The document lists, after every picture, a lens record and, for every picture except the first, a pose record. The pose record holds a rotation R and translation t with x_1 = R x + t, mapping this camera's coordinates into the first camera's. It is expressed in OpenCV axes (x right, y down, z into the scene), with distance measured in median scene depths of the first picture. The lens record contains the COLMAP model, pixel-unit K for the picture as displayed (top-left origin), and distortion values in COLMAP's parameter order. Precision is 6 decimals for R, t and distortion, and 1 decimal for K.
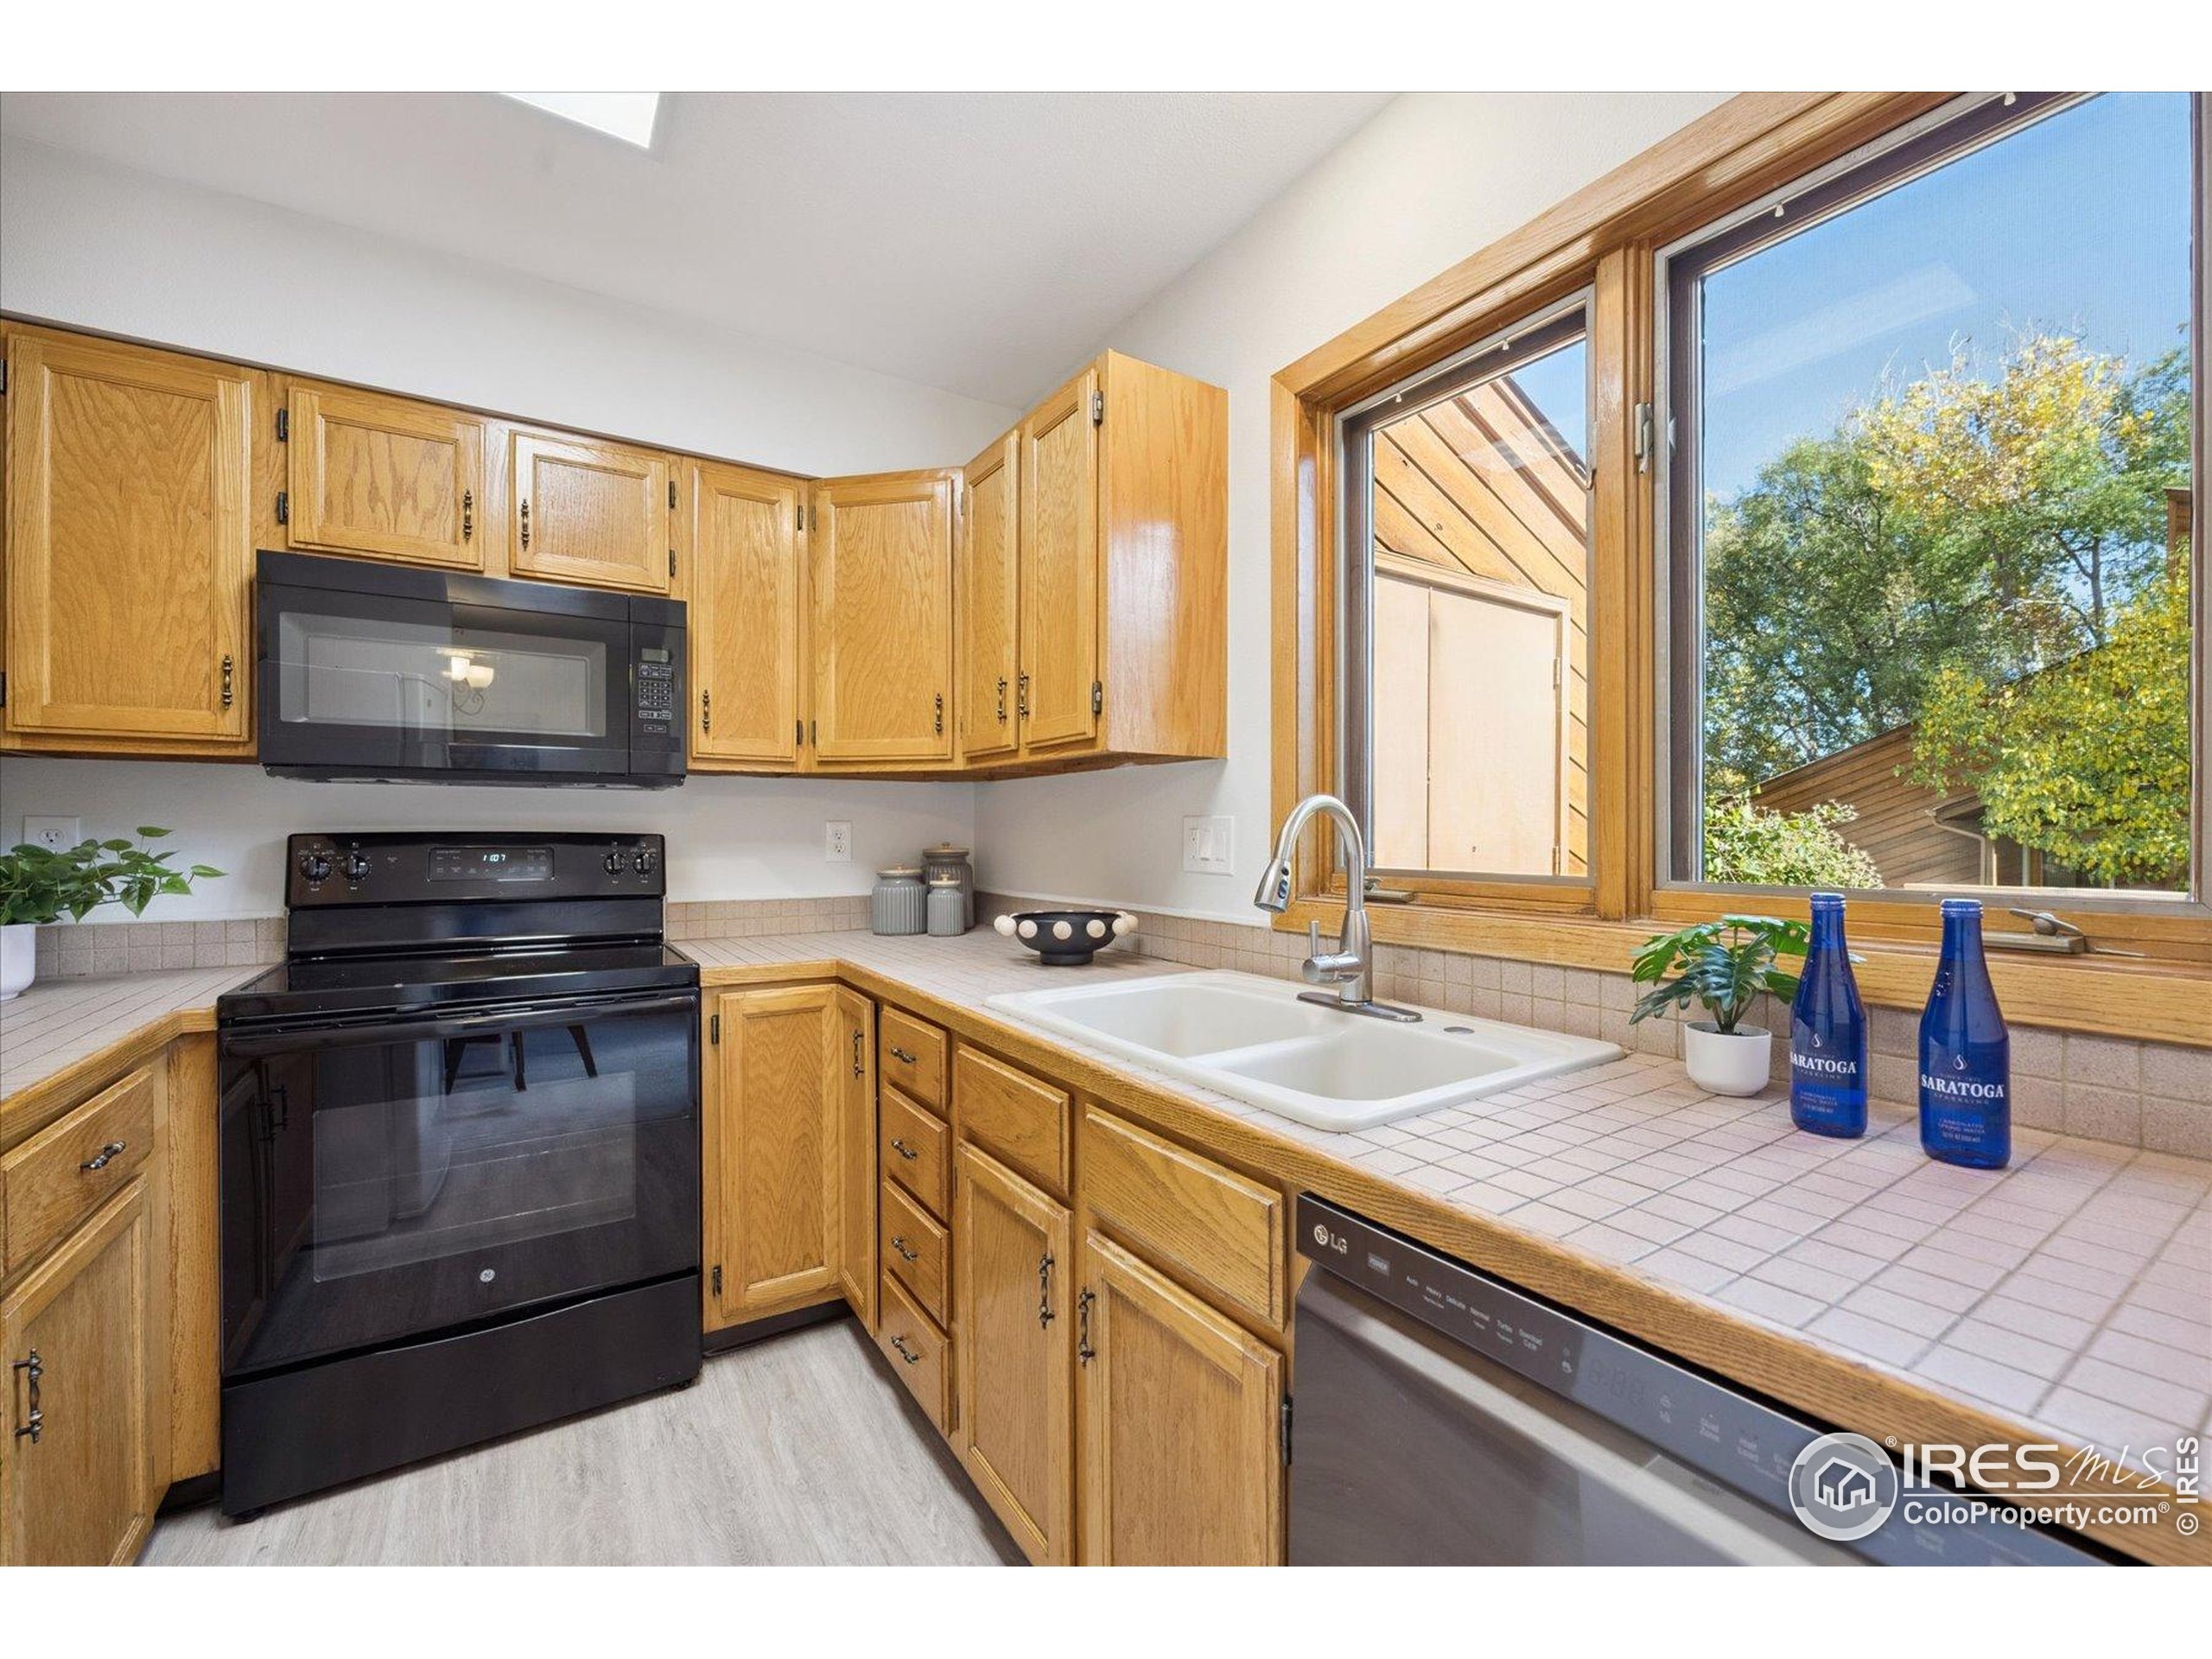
lens RADIAL K [[909.4, 0, 1111.5], [0, 909.4, 826.6], [0, 0, 1]] dist [-0.006515, 0.000474]
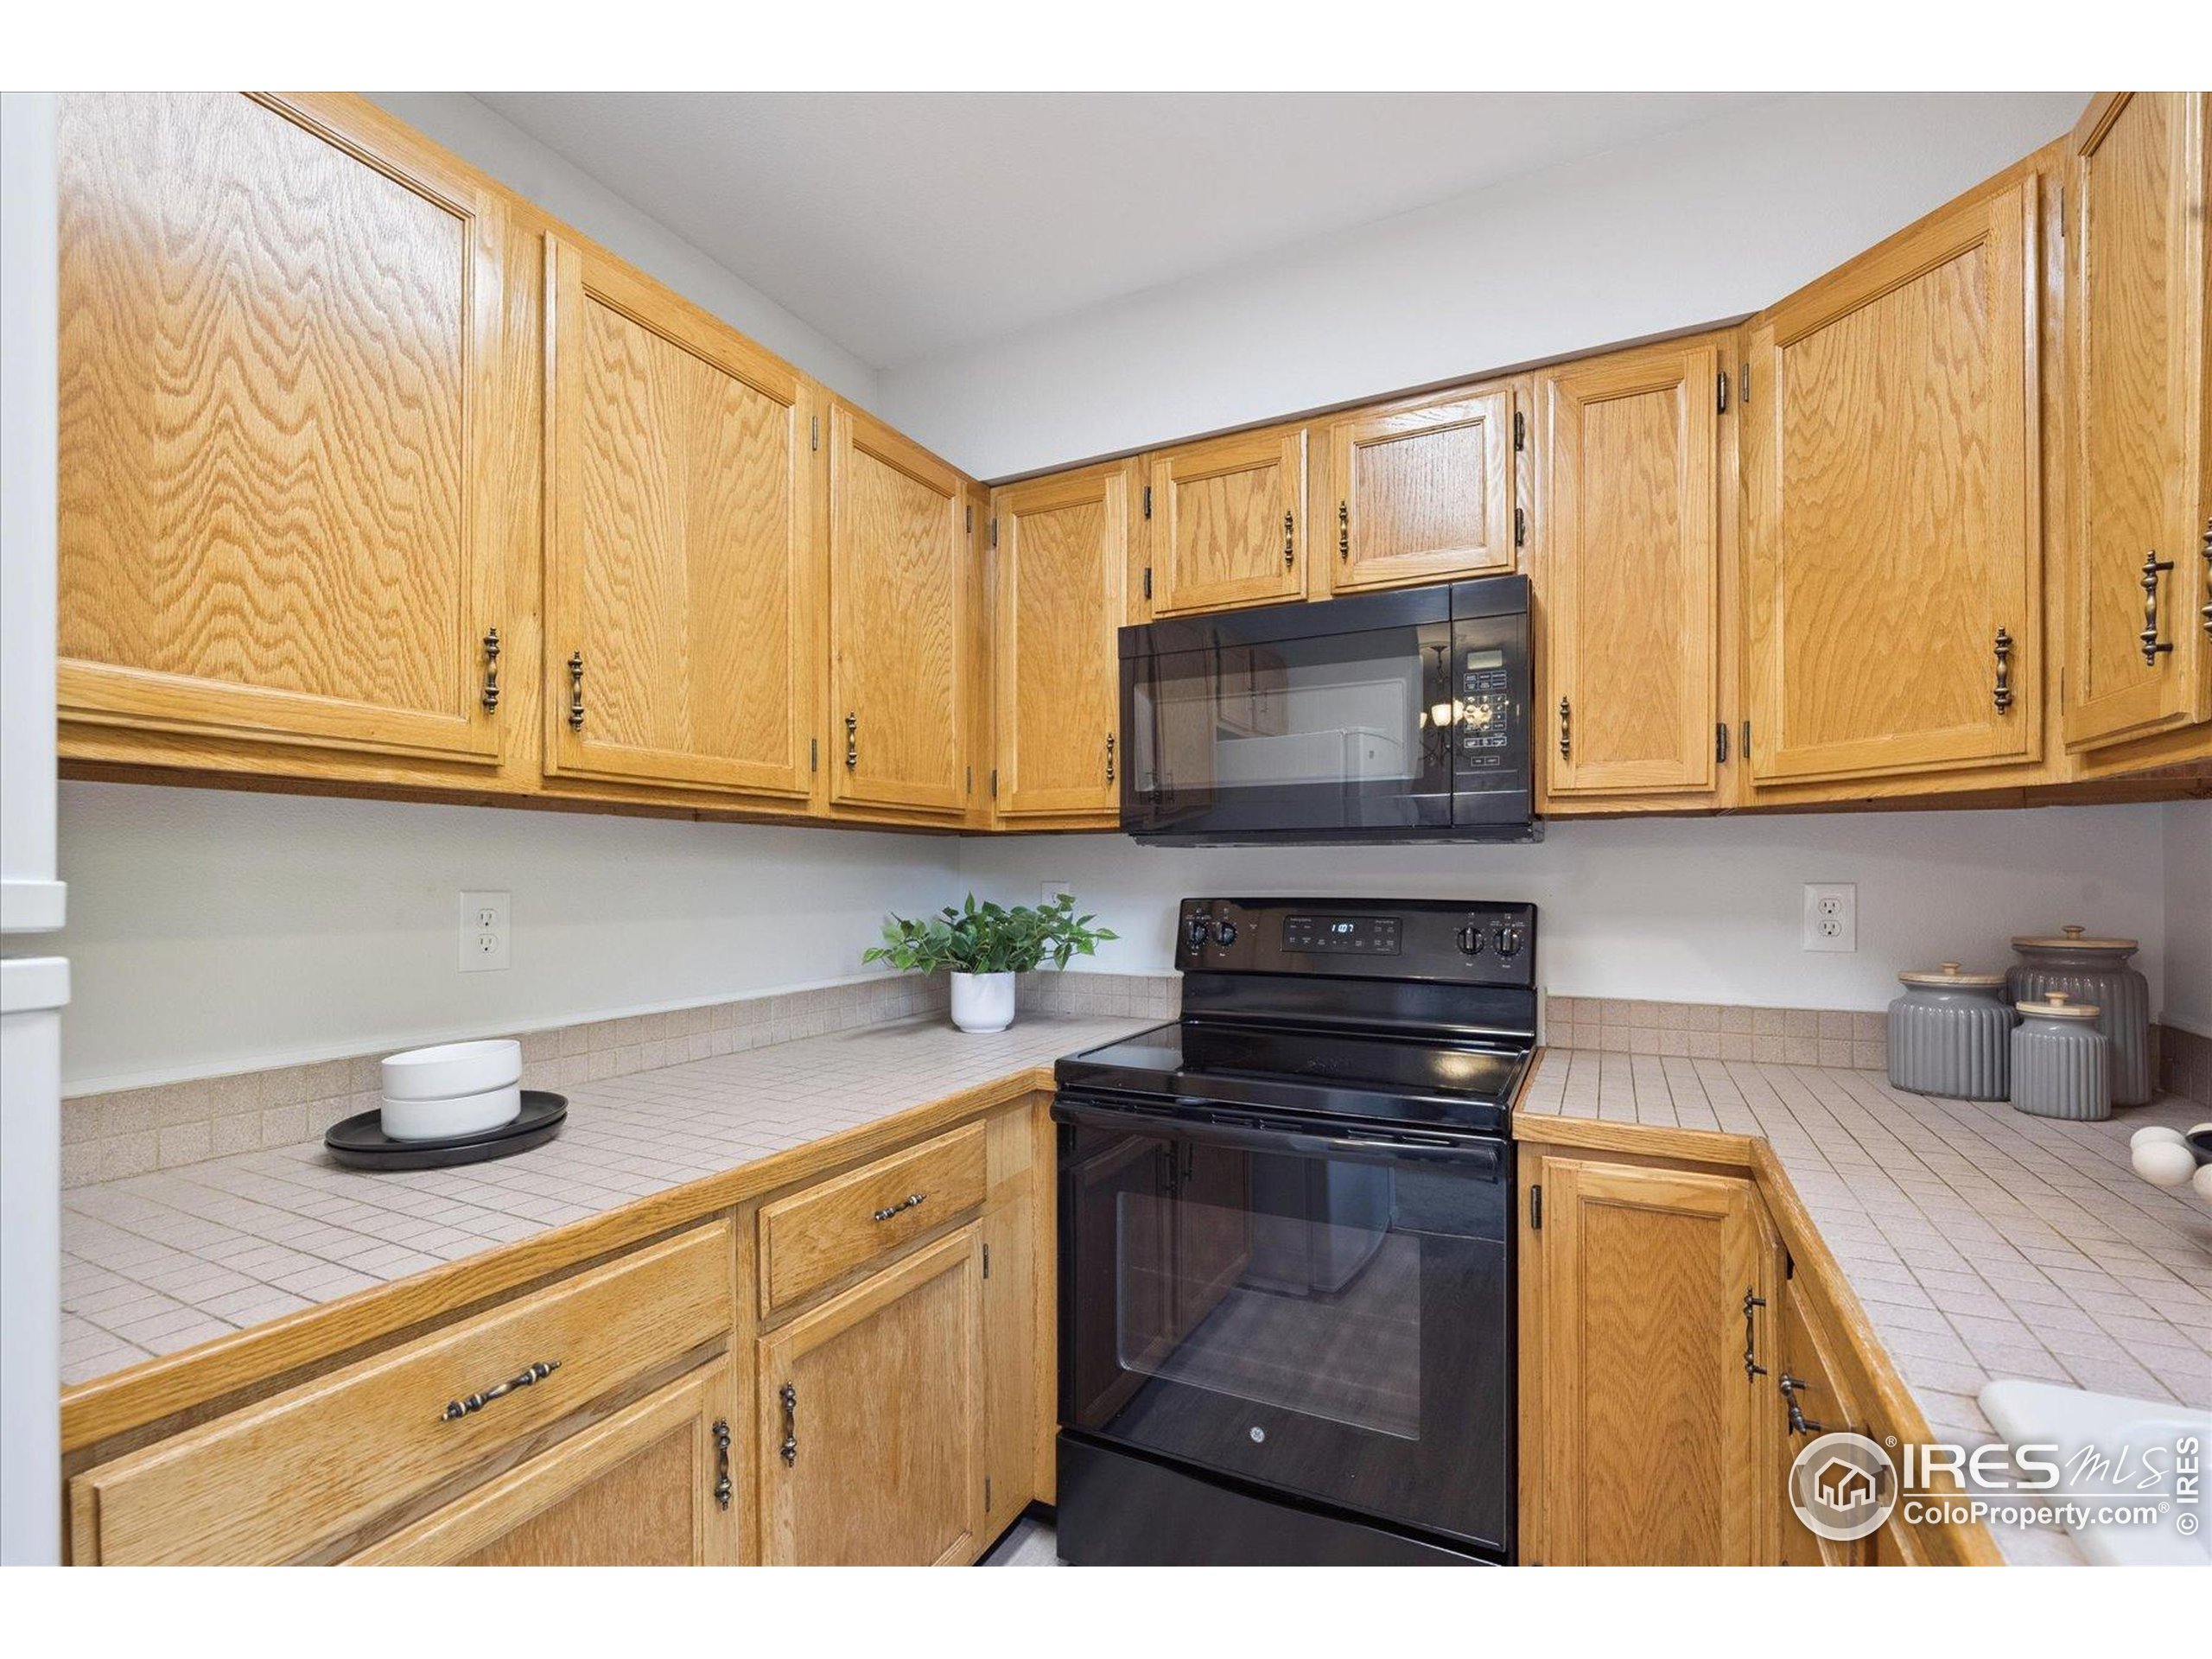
lens RADIAL K [[975.6, 0, 1135.2], [0, 975.6, 876.1], [0, 0, 1]] dist [-0.002118, 0.001113]
pose [[0.510096, 0.000347, -0.860118, 0.025445], [0.006603, 0.999969, 0.004319, -0.022641], [0.860092, -0.007882, 0.510078, 0.385029]]
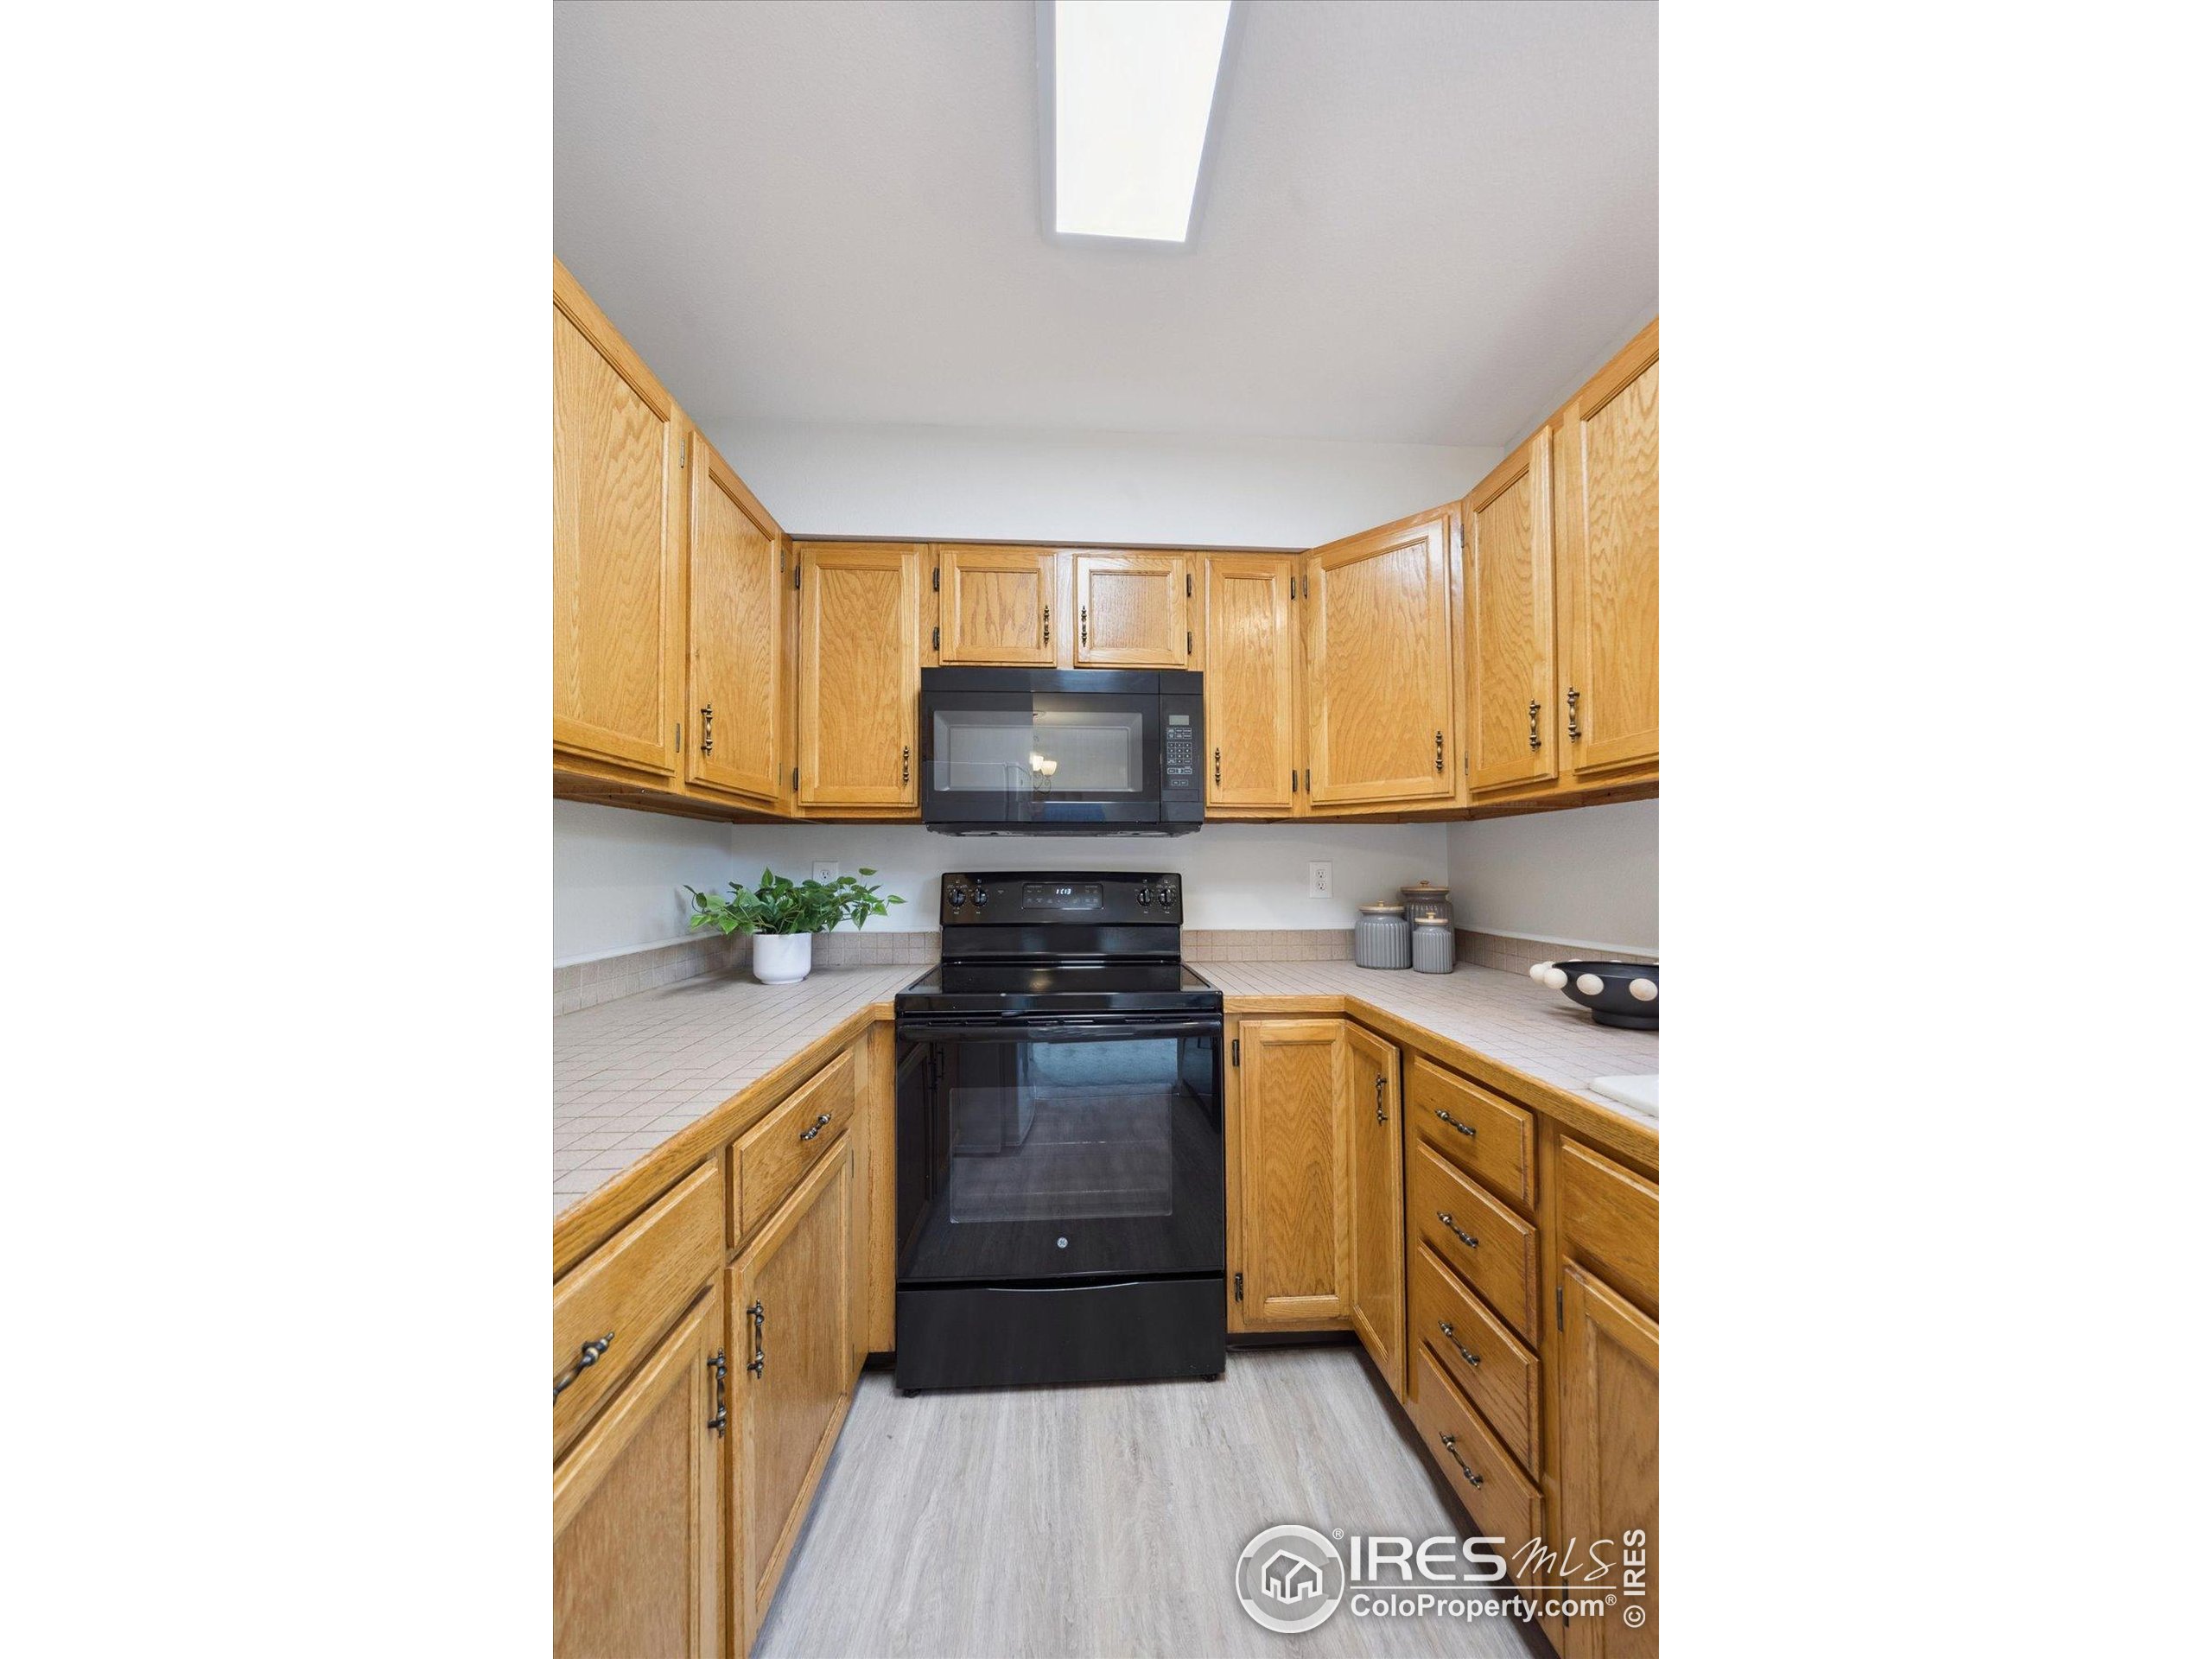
lens RADIAL K [[662.0, 0, 1109.5], [0, 662.0, 855.2], [0, 0, 1]] dist [-0.004723, -0.000006]
pose [[0.870921, -0.012872, -0.491255, -0.174399], [0.004130, 0.999813, -0.018874, 0.000897], [0.491406, 0.014409, 0.870811, 0.229288]]
